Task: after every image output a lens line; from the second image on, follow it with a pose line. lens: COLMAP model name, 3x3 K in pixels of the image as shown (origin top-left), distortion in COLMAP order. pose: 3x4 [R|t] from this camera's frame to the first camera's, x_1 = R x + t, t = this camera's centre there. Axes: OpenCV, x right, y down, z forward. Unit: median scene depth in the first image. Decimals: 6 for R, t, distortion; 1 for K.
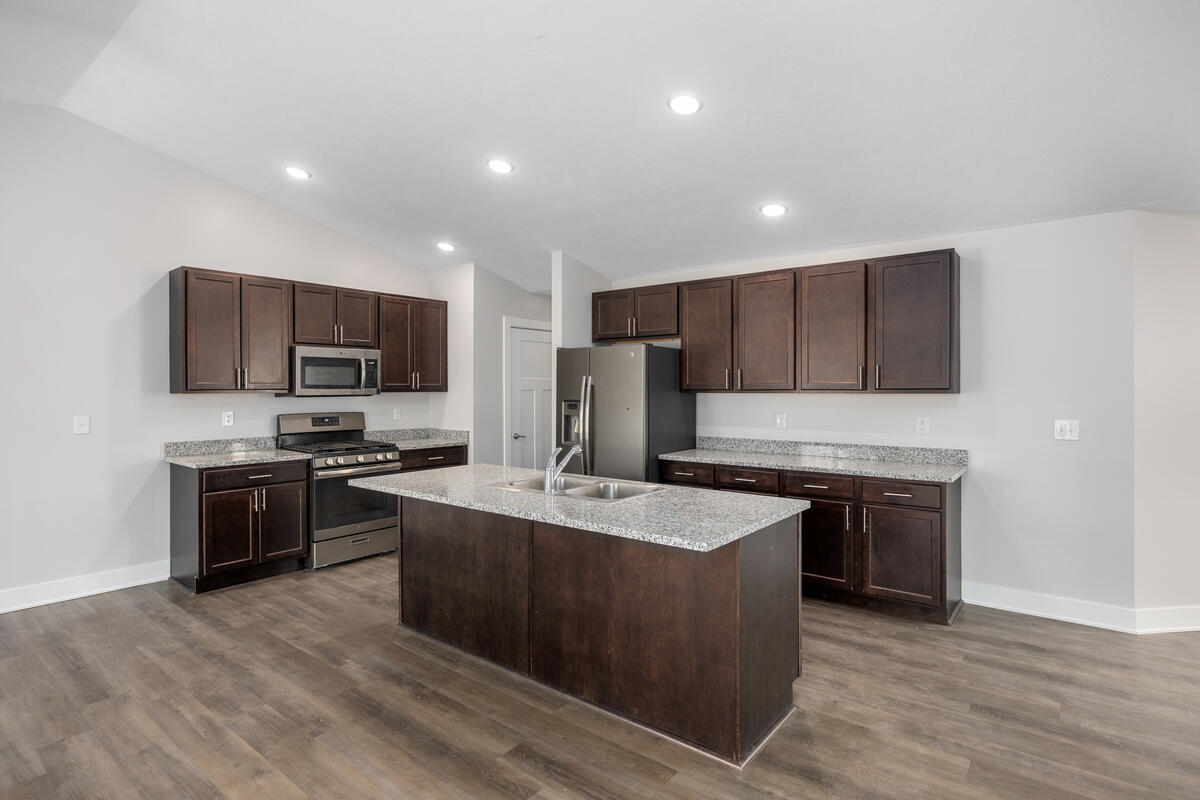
lens RADIAL K [[611.8, 0, 605.1], [0, 611.8, 388.0], [0, 0, 1]] dist [-0.010517, 0.000046]
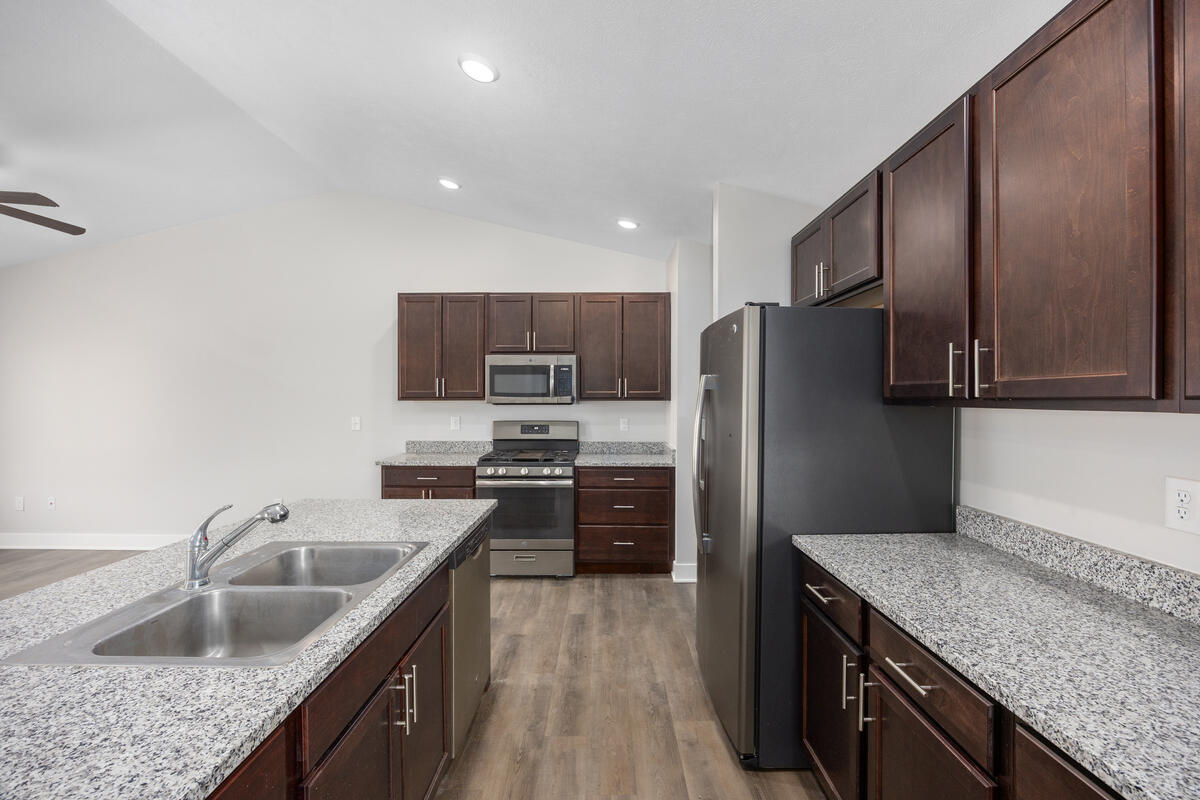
lens RADIAL K [[515.8, 0, 601.0], [0, 515.8, 402.4], [0, 0, 1]] dist [-0.013024, 0.000911]
pose [[0.610460, 0.008296, -0.792003, 0.362221], [0.000266, 0.999943, 0.010679, 0.001726], [0.792047, -0.006730, 0.610423, 0.738030]]
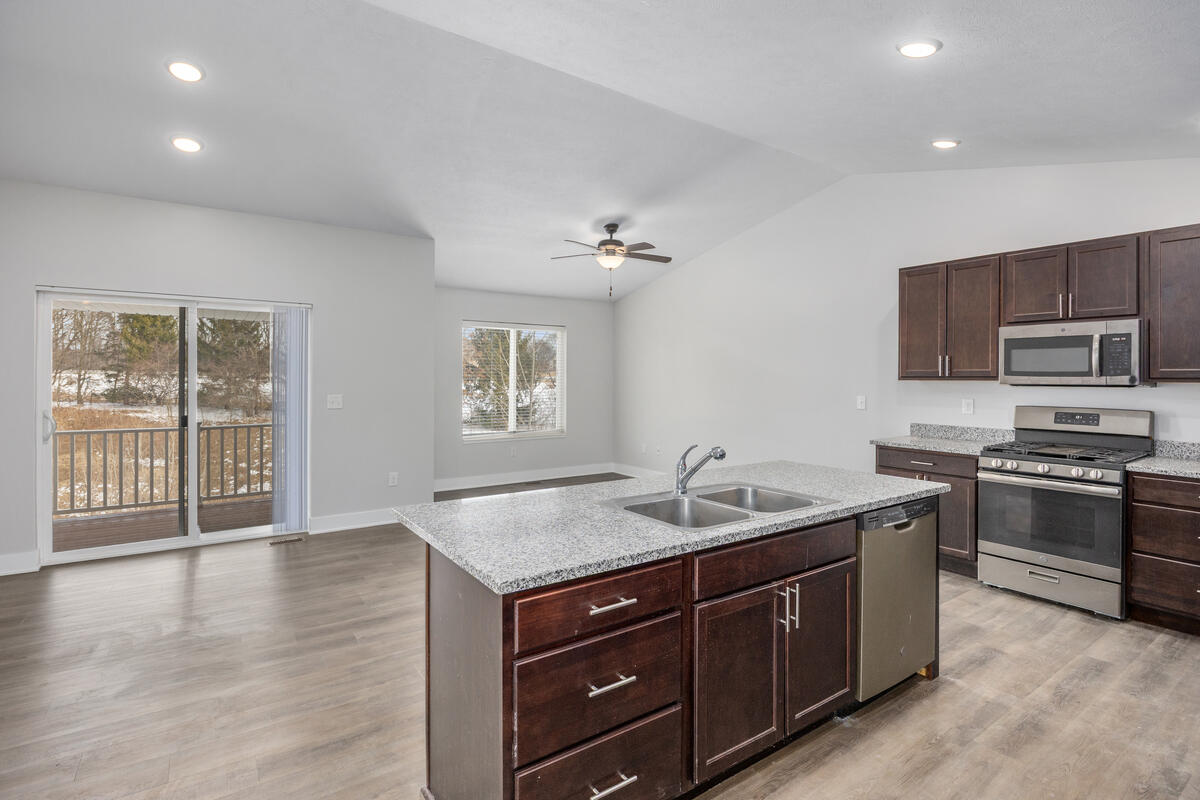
lens RADIAL K [[580.2, 0, 606.1], [0, 580.2, 374.5], [0, 0, 1]] dist [-0.013011, -0.000225]
pose [[-0.288534, -0.003431, -0.957464, 0.533037], [-0.003024, 0.999992, -0.002672, 0.003242], [0.957465, 0.002124, -0.288542, 0.829786]]
